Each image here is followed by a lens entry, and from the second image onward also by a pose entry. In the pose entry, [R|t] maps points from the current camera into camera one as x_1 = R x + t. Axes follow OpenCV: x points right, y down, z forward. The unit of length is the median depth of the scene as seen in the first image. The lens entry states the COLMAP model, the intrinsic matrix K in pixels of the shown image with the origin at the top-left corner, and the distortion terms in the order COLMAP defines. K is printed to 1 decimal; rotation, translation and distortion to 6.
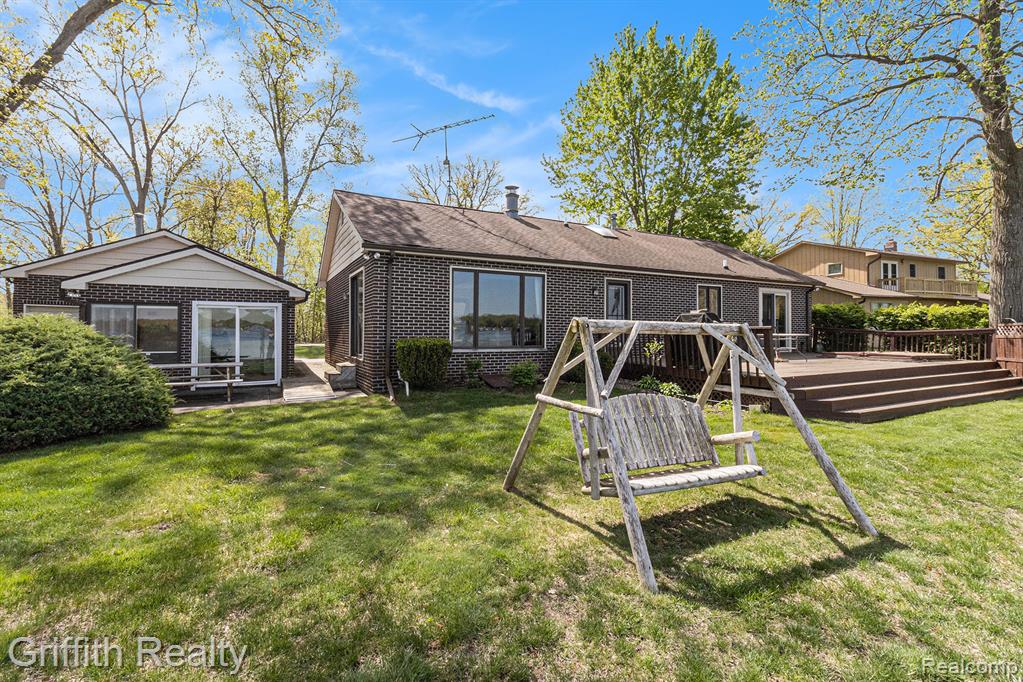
lens RADIAL K [[483.3, 0, 510.1], [0, 483.3, 330.3], [0, 0, 1]] dist [0.004739, -0.002358]
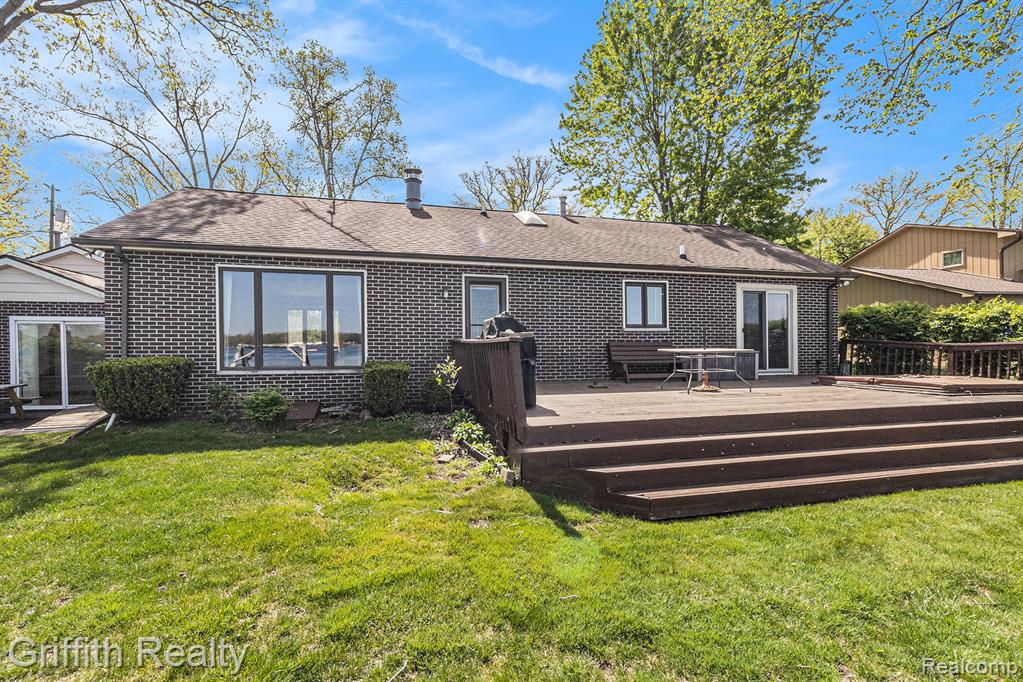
lens RADIAL K [[483.3, 0, 513.2], [0, 483.3, 352.1], [0, 0, 1]] dist [0.004739, -0.002358]
pose [[0.972836, -0.001951, -0.231488, 0.357960], [0.005886, 0.999850, 0.016310, -0.000787], [0.231422, -0.017229, 0.972701, 0.236322]]
